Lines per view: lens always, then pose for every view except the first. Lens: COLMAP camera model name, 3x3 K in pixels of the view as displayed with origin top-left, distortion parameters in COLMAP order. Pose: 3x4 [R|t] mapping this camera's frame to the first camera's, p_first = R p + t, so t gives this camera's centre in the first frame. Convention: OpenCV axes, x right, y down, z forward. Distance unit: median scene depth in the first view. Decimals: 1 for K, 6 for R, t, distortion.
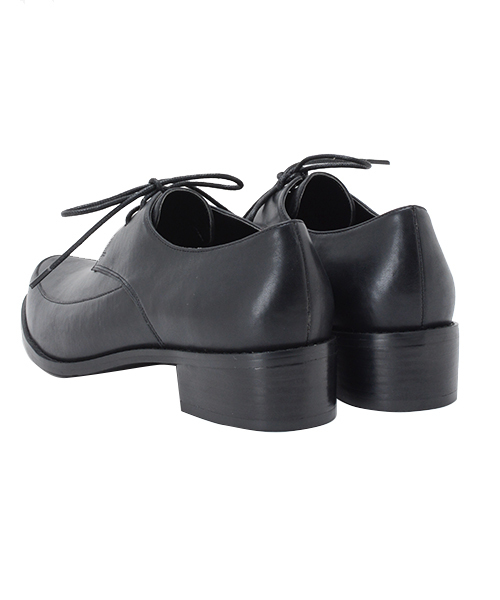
lens RADIAL K [[1582.2, 0, 250.0], [0, 1582.2, 300.0], [0, 0, 1]] dist [7.209657, 0.005614]
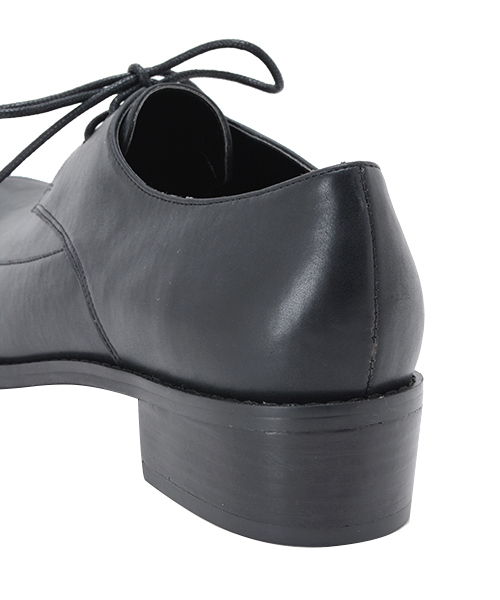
lens RADIAL K [[1566.1, 0, 250.0], [0, 1566.1, 300.0], [0, 0, 1]] dist [-0.045338, 48.076859]
pose [[0.994733, 0.074595, -0.070297, 0.029881], [-0.067493, 0.992847, 0.098490, -0.051205], [0.077141, -0.093227, 0.992652, 0.453594]]
